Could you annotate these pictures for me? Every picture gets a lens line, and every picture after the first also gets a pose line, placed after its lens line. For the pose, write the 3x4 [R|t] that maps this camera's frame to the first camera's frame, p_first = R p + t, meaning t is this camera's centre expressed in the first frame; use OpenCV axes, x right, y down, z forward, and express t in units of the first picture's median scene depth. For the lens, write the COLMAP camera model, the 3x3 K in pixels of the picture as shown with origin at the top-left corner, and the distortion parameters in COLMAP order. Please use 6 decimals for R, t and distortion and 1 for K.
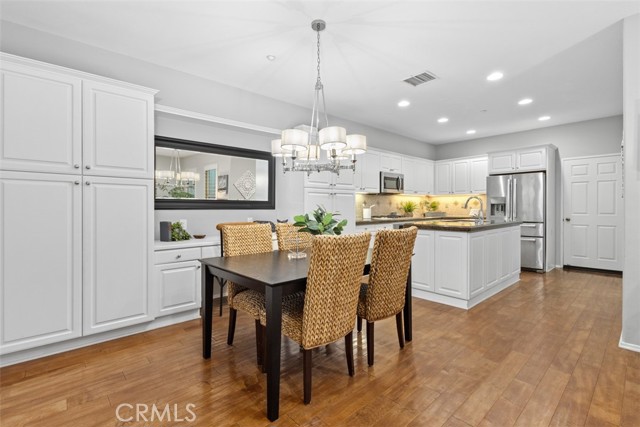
lens RADIAL K [[294.0, 0, 318.4], [0, 294.0, 210.0], [0, 0, 1]] dist [0.004246, 0.000238]
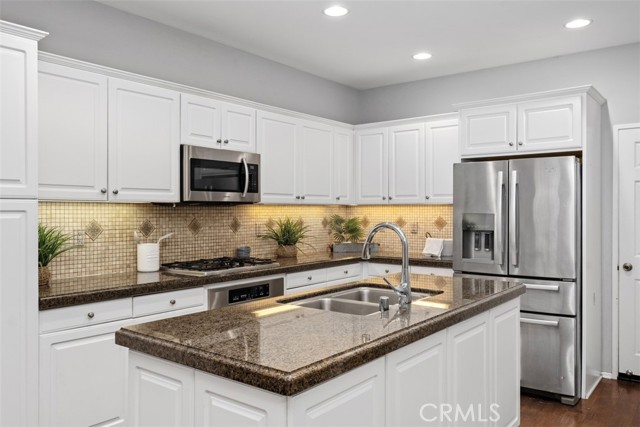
lens RADIAL K [[498.1, 0, 320.1], [0, 498.1, 210.7], [0, 0, 1]] dist [-0.002198, -0.003026]
pose [[0.984831, 0.001223, 0.173512, 0.281610], [-0.000132, 0.999980, -0.006303, -0.044917], [-0.173516, 0.006185, 0.984812, 0.366932]]
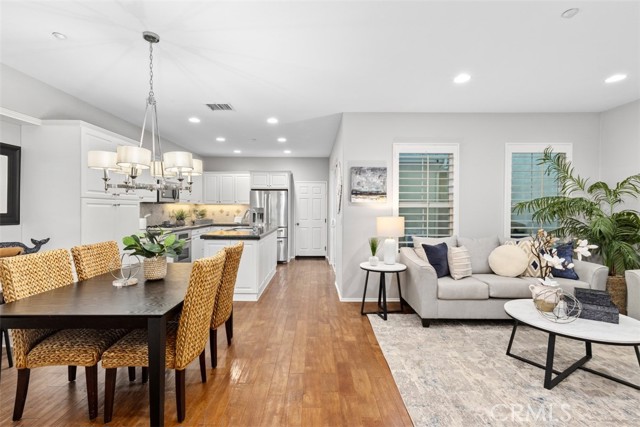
lens RADIAL K [[294.0, 0, 314.5], [0, 294.0, 212.7], [0, 0, 1]] dist [0.004246, 0.000238]
pose [[0.667985, -0.002052, 0.744172, -0.166045], [-0.001855, 0.999989, 0.004422, -0.029505], [-0.744172, -0.004335, 0.667974, -0.016108]]
